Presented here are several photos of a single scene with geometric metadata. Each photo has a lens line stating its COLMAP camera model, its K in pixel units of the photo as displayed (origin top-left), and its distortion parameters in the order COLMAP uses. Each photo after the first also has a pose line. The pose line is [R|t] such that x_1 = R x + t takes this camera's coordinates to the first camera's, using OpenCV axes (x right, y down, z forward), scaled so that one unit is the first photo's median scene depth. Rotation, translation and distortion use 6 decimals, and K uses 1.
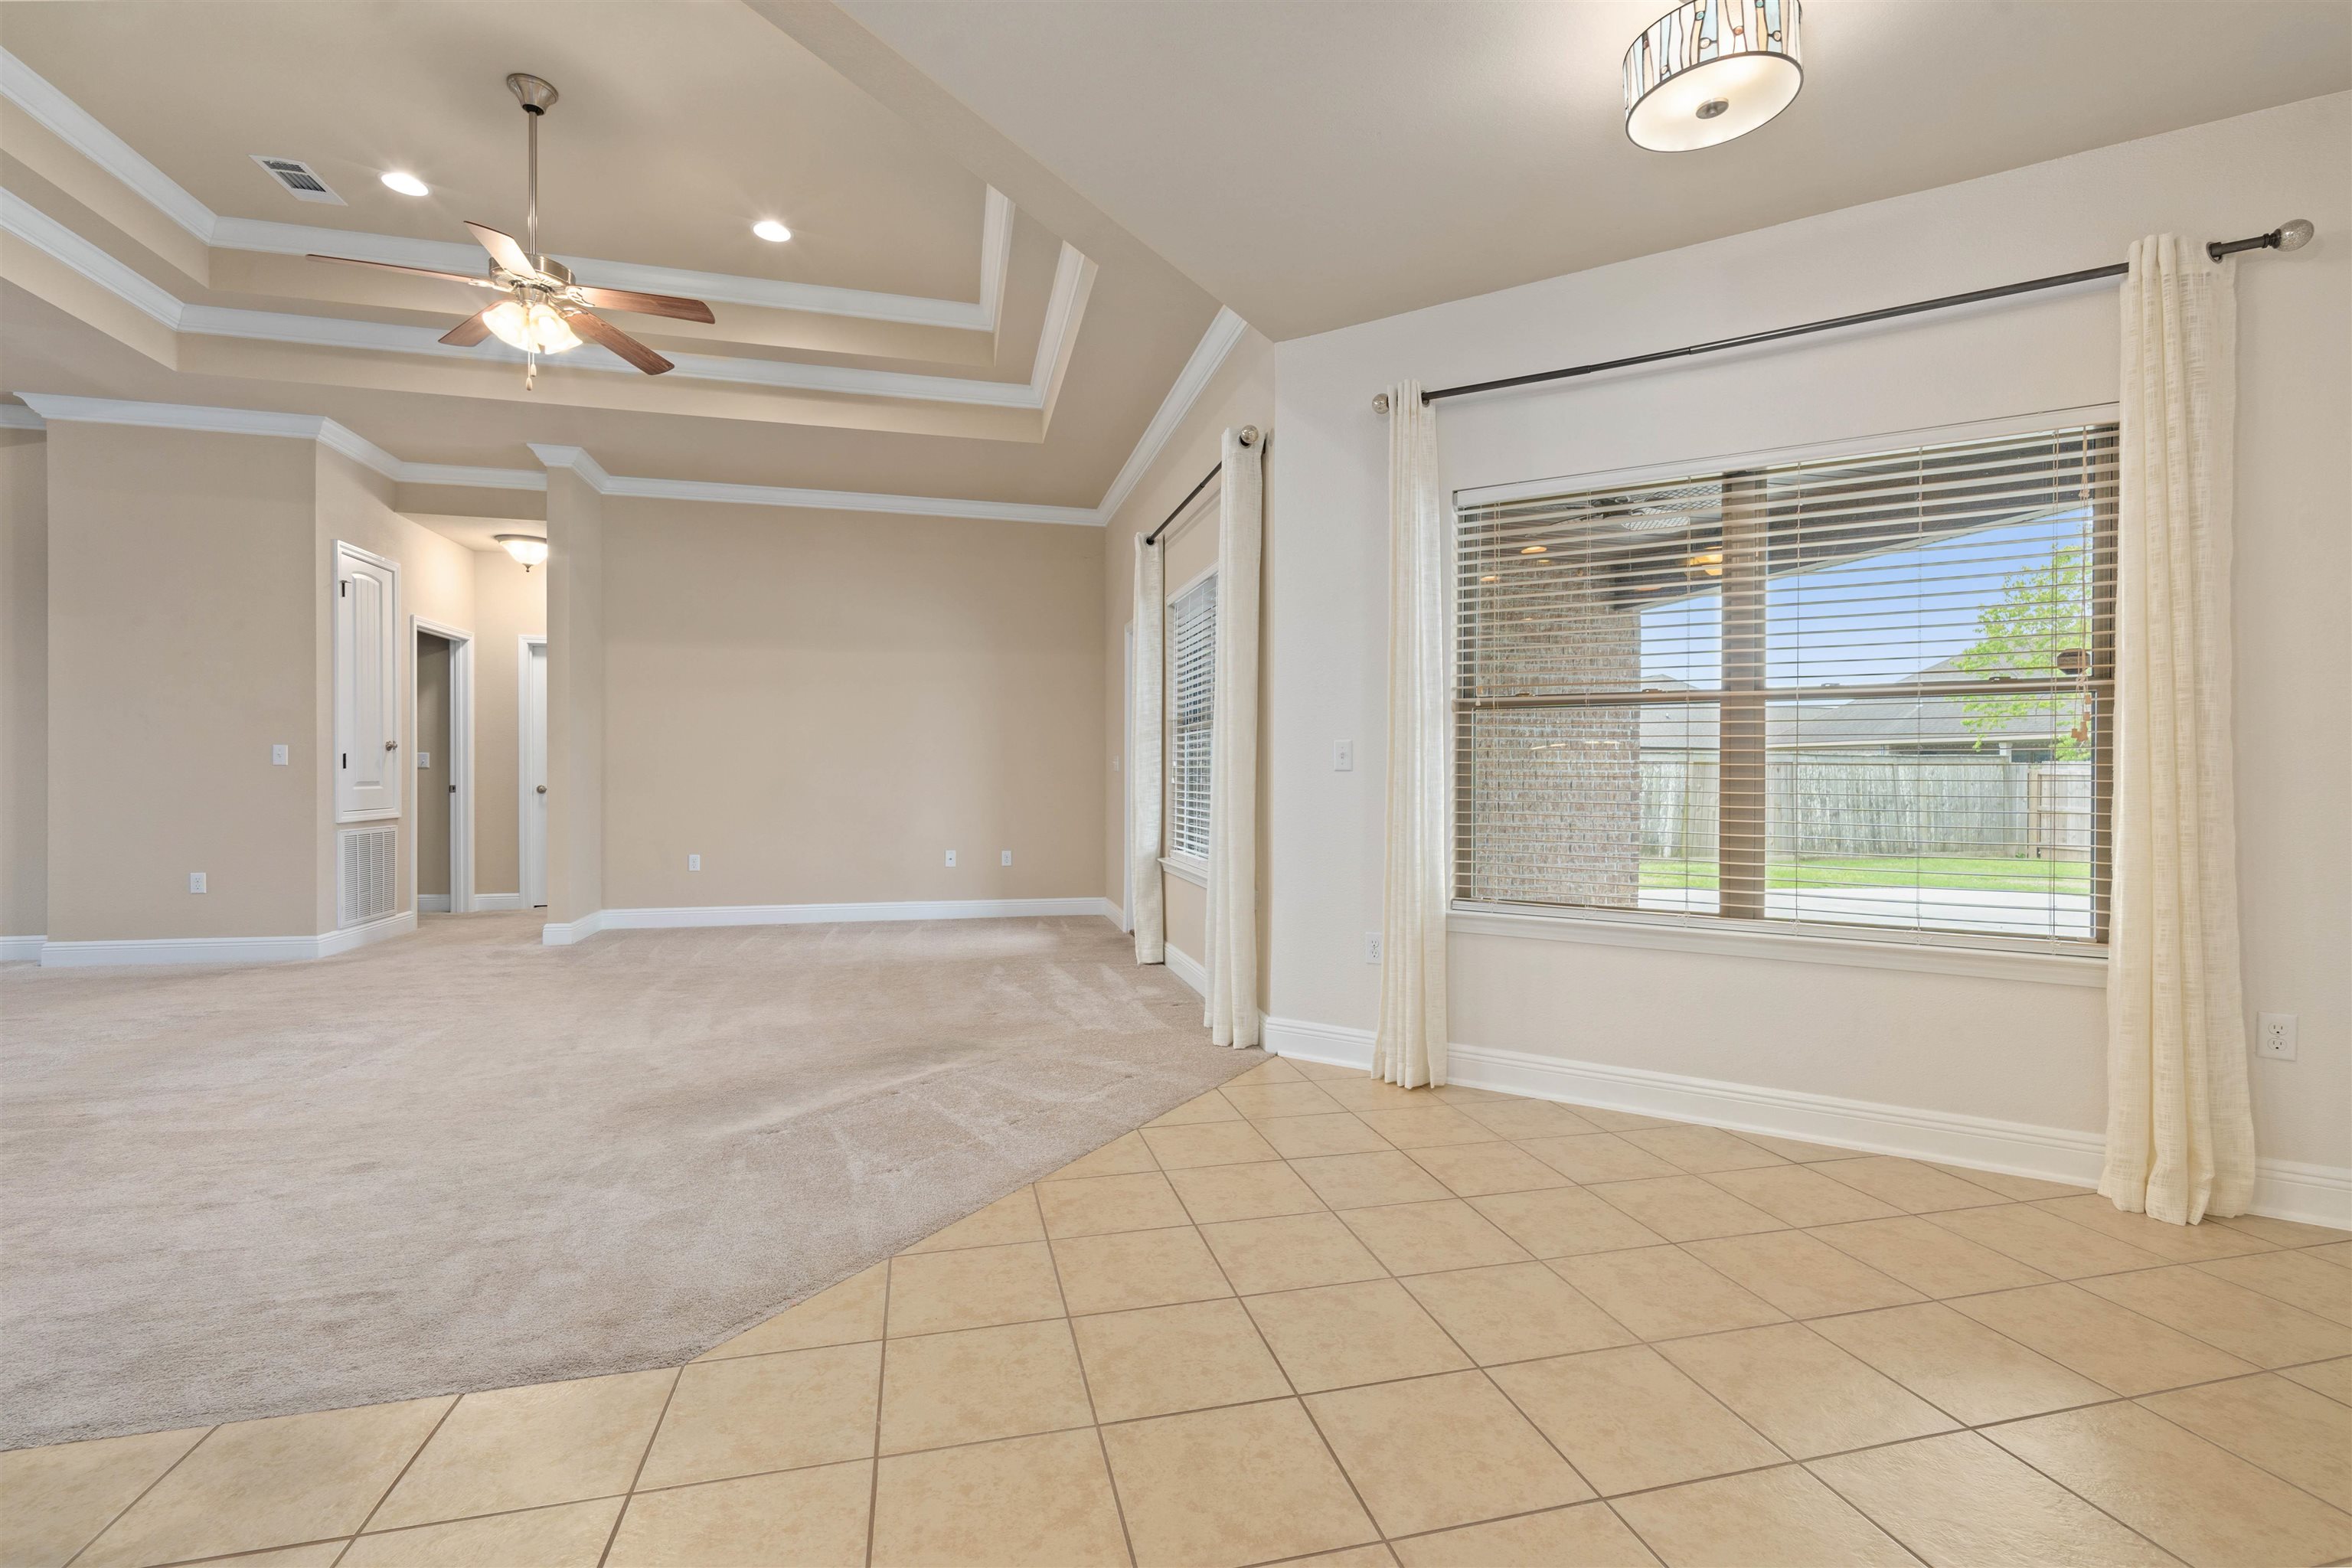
lens RADIAL K [[1020.2, 0, 1180.6], [0, 1020.2, 779.3], [0, 0, 1]] dist [-0.000381, 0.000434]
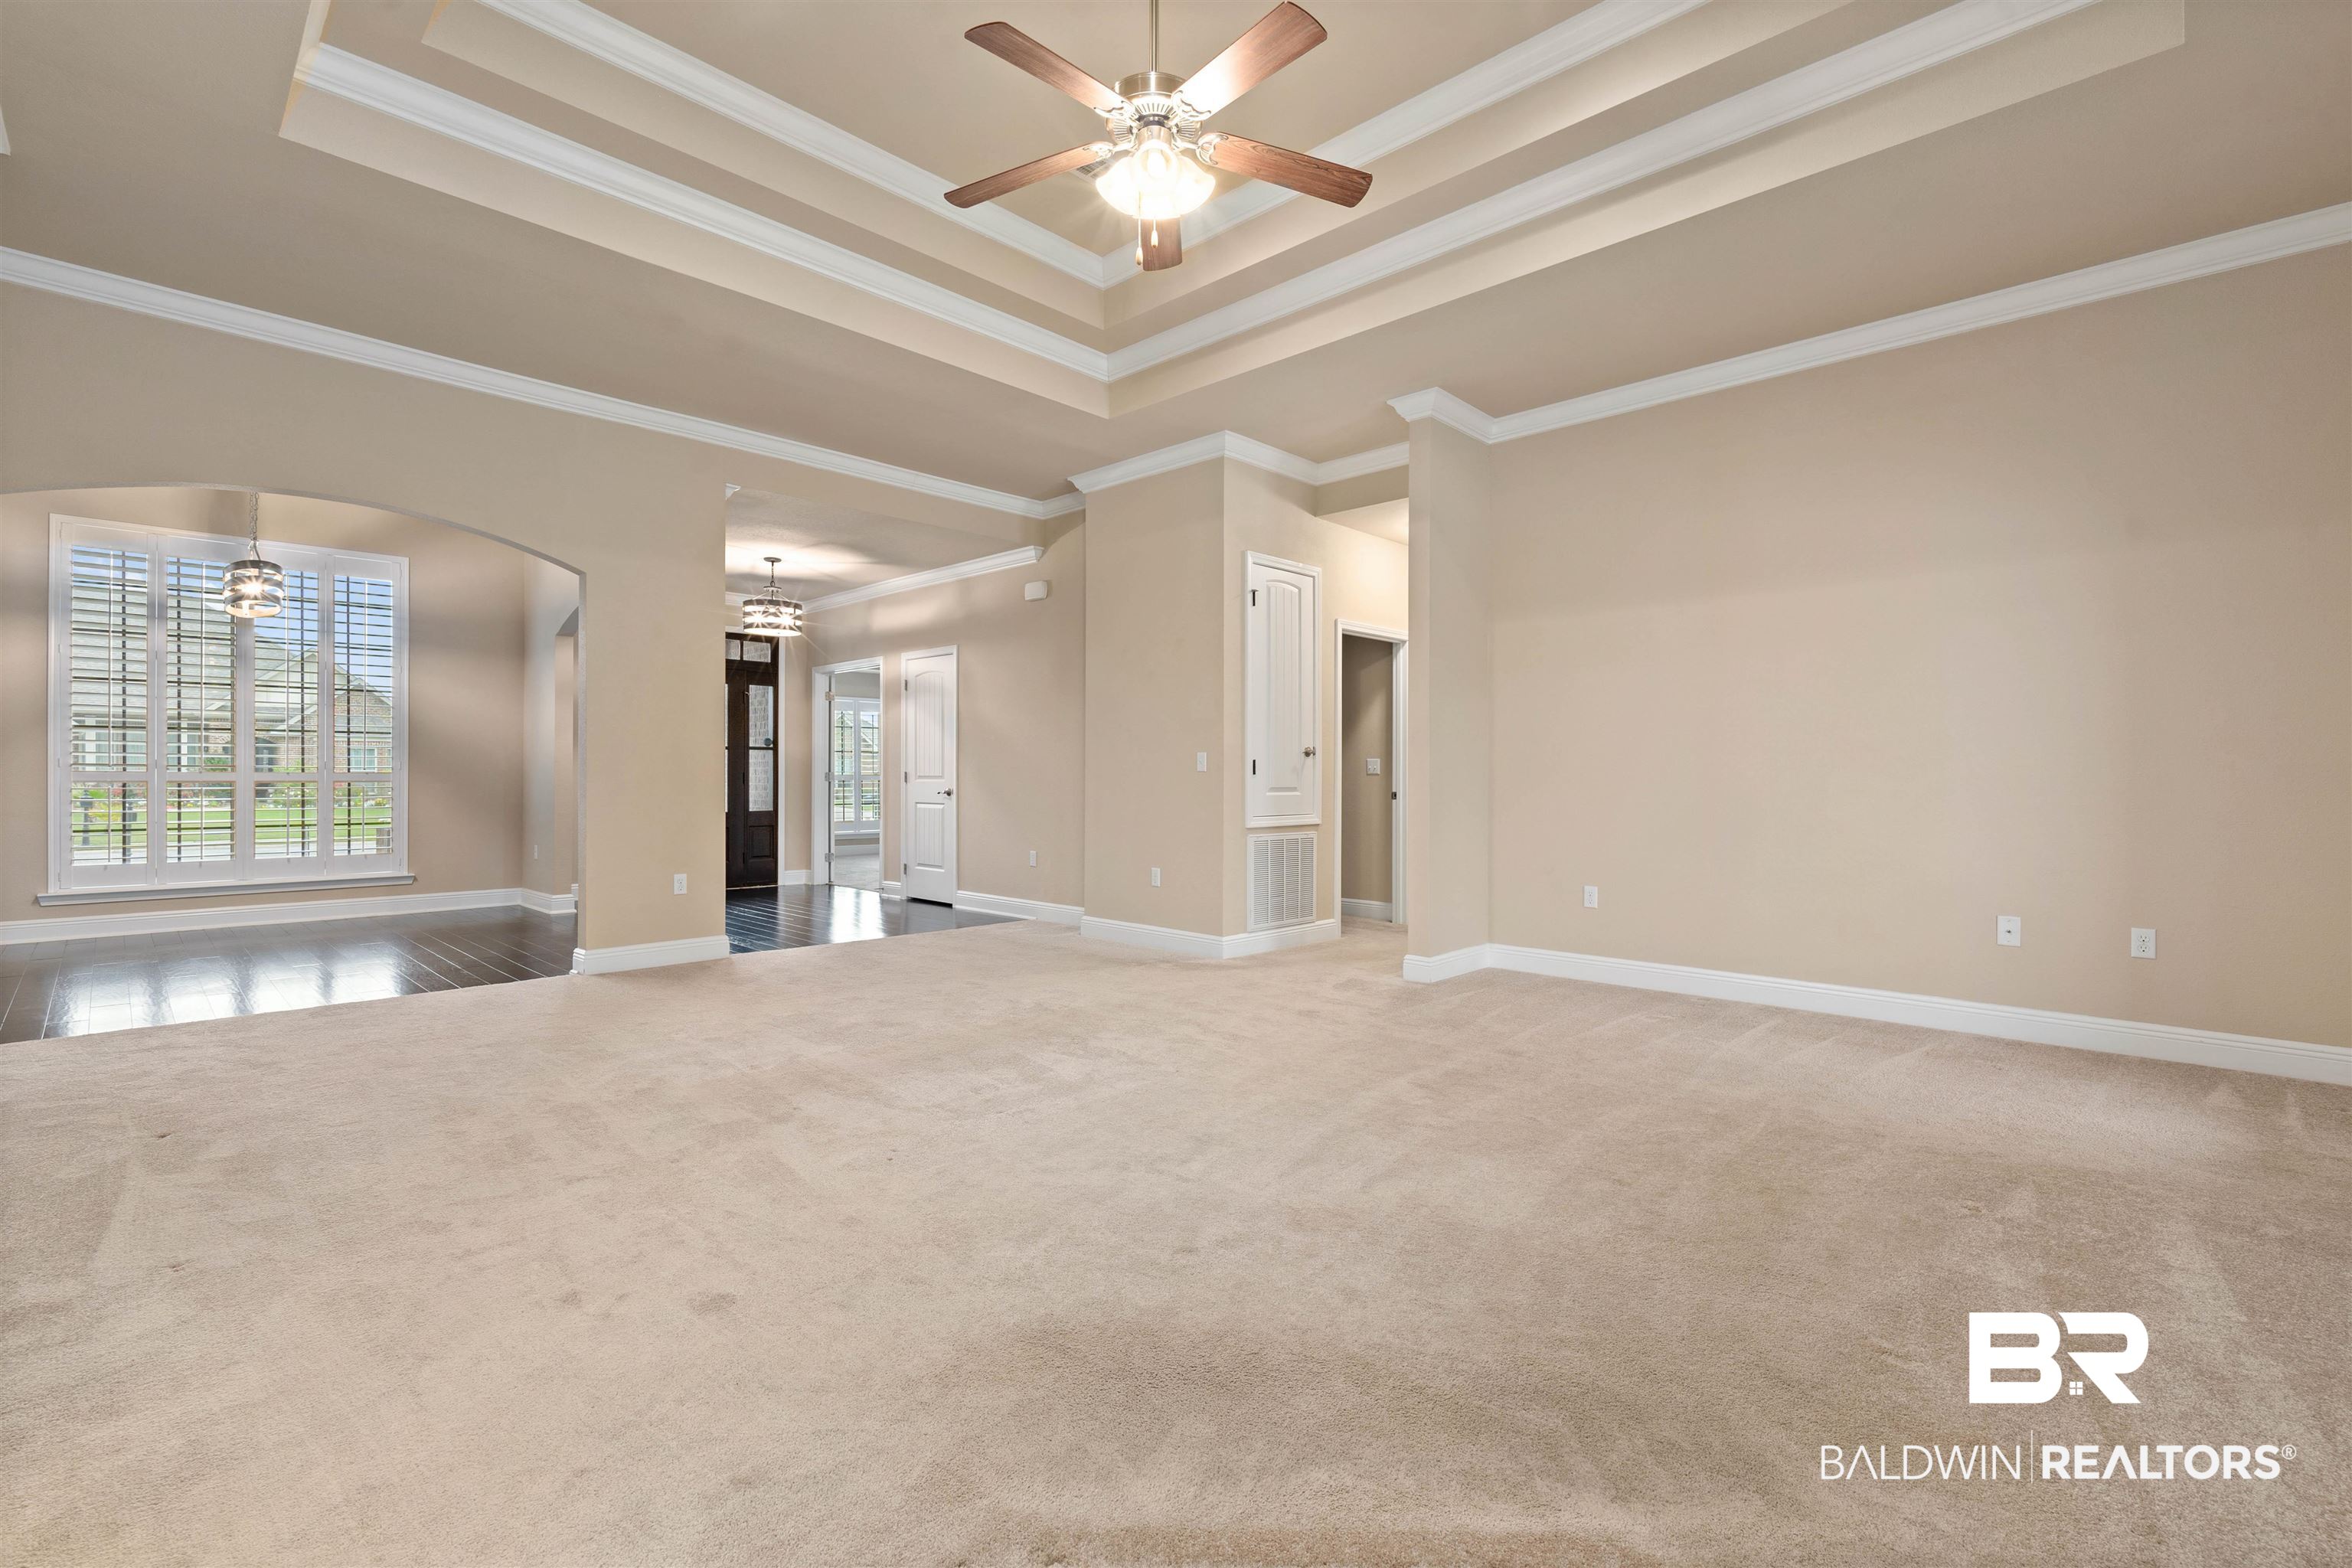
lens RADIAL K [[1024.7, 0, 1187.1], [0, 1024.7, 786.4], [0, 0, 1]] dist [-0.001436, -0.001414]
pose [[0.536904, 0.004353, -0.843632, 0.007433], [-0.004598, 0.999987, 0.002234, -0.000863], [0.843631, 0.002679, 0.536917, 0.398086]]
